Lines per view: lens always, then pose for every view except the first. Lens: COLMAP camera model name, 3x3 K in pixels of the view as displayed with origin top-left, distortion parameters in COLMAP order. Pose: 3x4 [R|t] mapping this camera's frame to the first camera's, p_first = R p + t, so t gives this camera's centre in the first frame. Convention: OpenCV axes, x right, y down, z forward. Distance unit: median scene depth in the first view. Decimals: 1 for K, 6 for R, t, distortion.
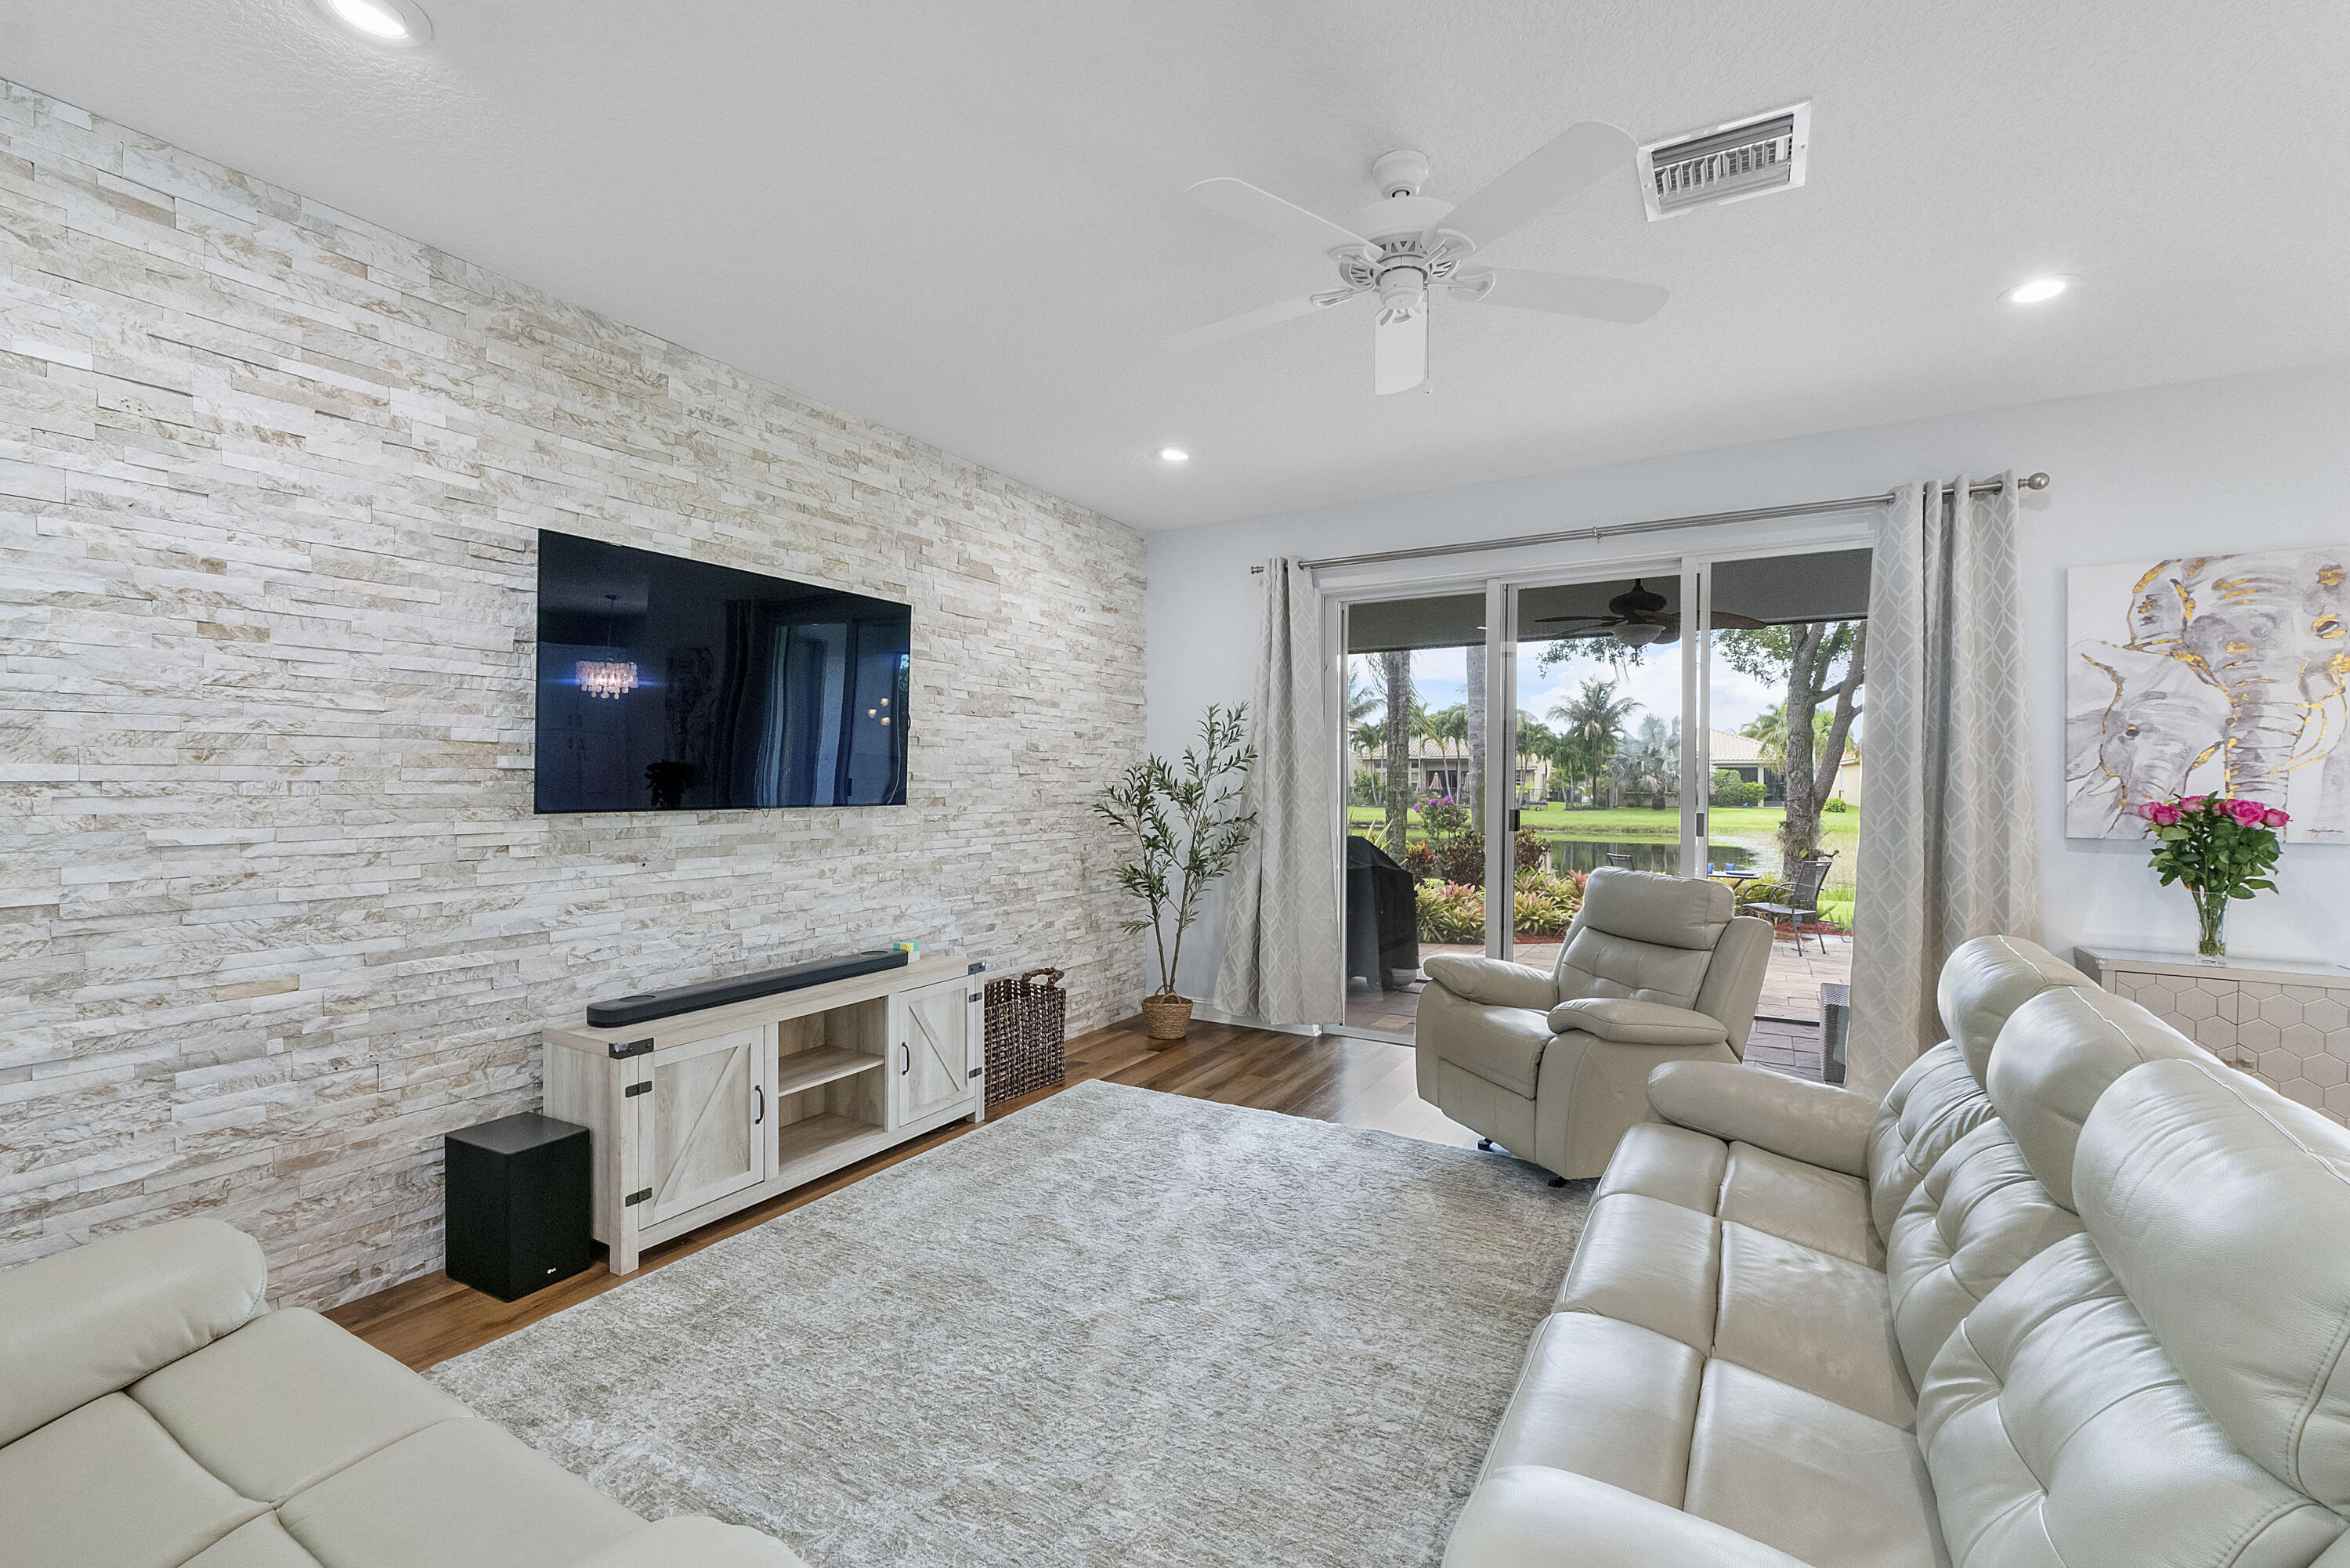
lens RADIAL K [[1004.3, 0, 1173.2], [0, 1004.3, 787.4], [0, 0, 1]] dist [-0.005861, -0.000871]
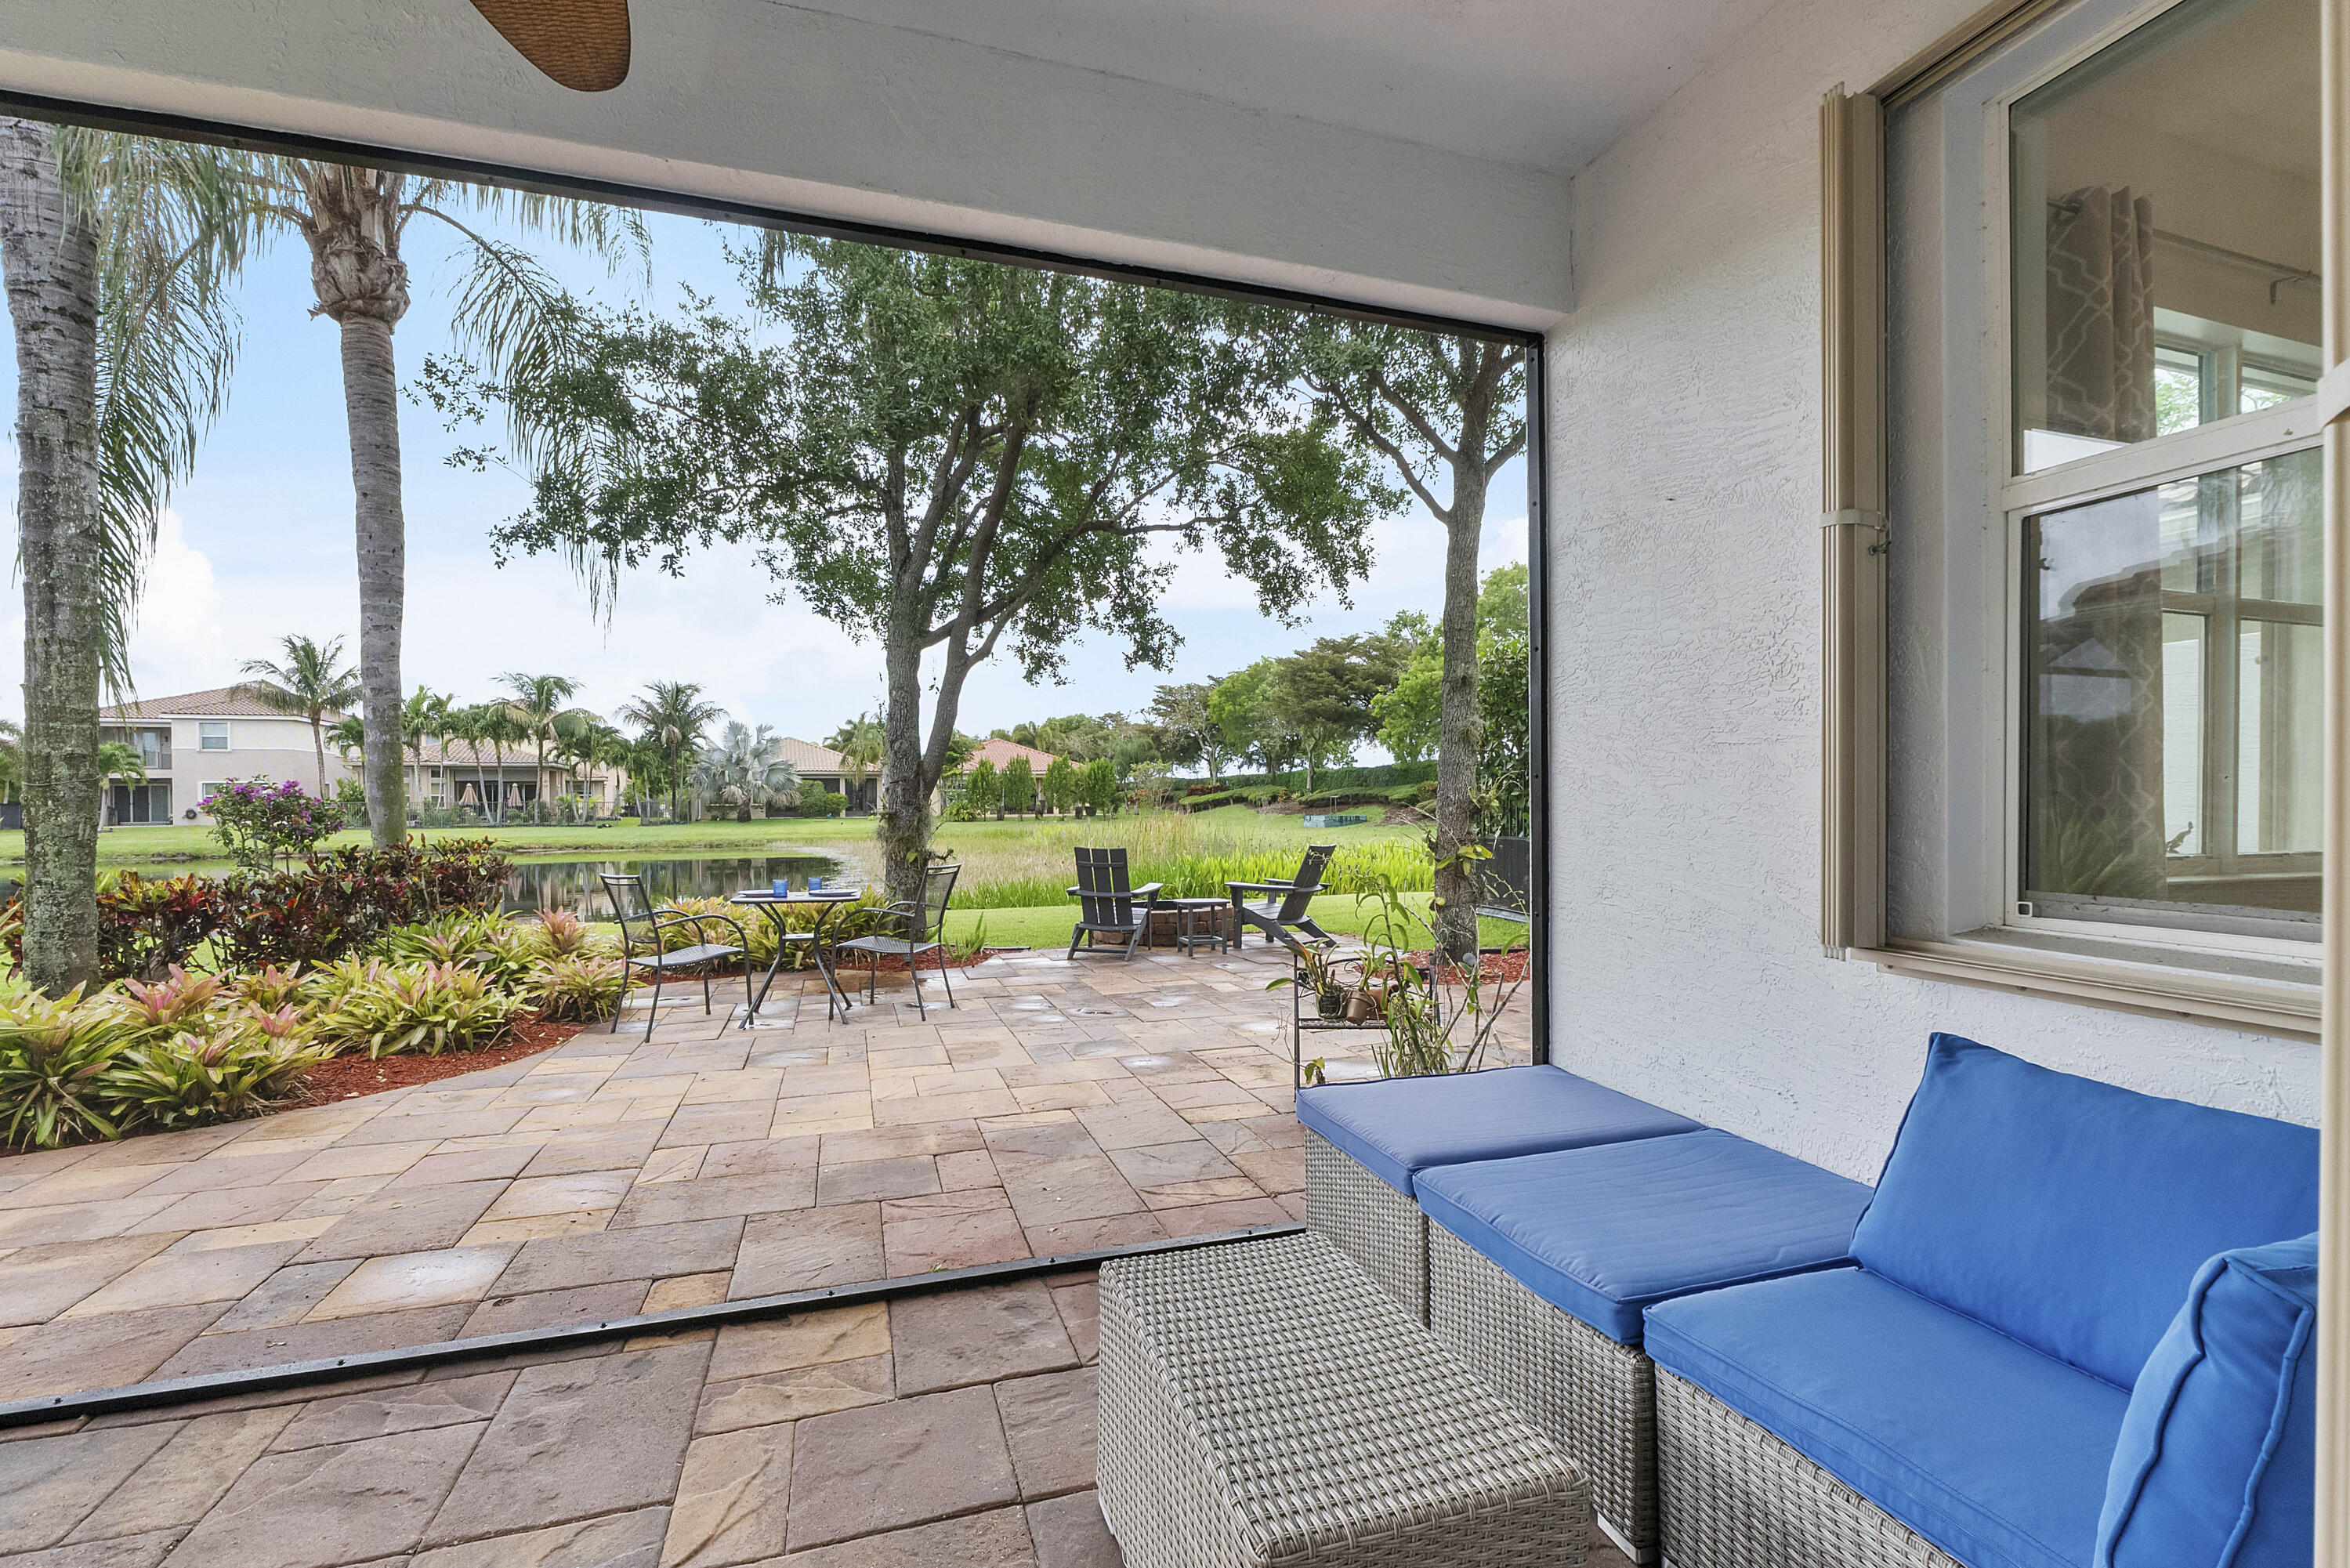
lens RADIAL K [[1004.4, 0, 1181.1], [0, 1004.4, 807.7], [0, 0, 1]] dist [-0.005861, -0.000871]
pose [[0.654504, -0.016427, 0.755880, 0.668912], [0.013490, 0.999859, 0.010049, 0.084592], [-0.755938, 0.003620, 0.654633, 1.202308]]
